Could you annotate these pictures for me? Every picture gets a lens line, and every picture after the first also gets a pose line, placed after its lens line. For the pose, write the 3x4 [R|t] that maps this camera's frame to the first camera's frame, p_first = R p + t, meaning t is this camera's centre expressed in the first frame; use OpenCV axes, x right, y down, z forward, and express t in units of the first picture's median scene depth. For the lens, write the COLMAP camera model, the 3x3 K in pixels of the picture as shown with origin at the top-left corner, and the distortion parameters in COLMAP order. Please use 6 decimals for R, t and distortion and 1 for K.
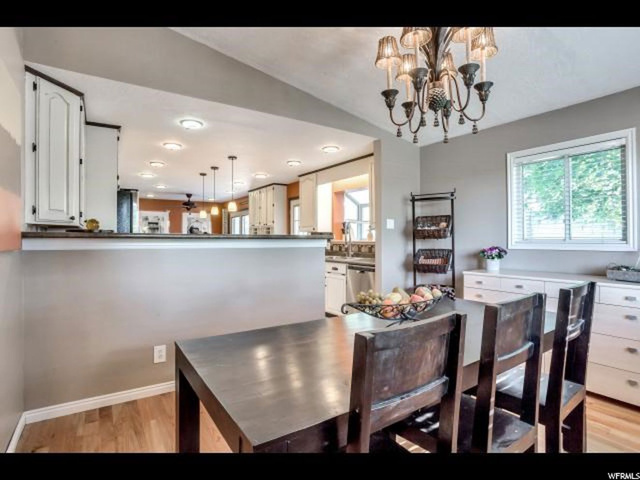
lens RADIAL K [[338.7, 0, 320.0], [0, 338.7, 240.0], [0, 0, 1]] dist [-0.049435, 0.020966]
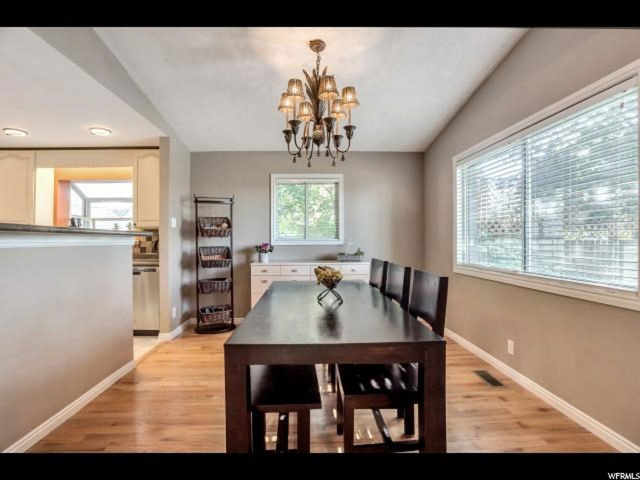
lens RADIAL K [[338.7, 0, 320.0], [0, 338.7, 240.0], [0, 0, 1]] dist [-0.049435, 0.020966]
pose [[0.537385, 0.001133, 0.843337, -0.427124], [0.006705, 0.999962, -0.005616, 0.013492], [-0.843311, 0.008672, 0.537356, 0.097245]]
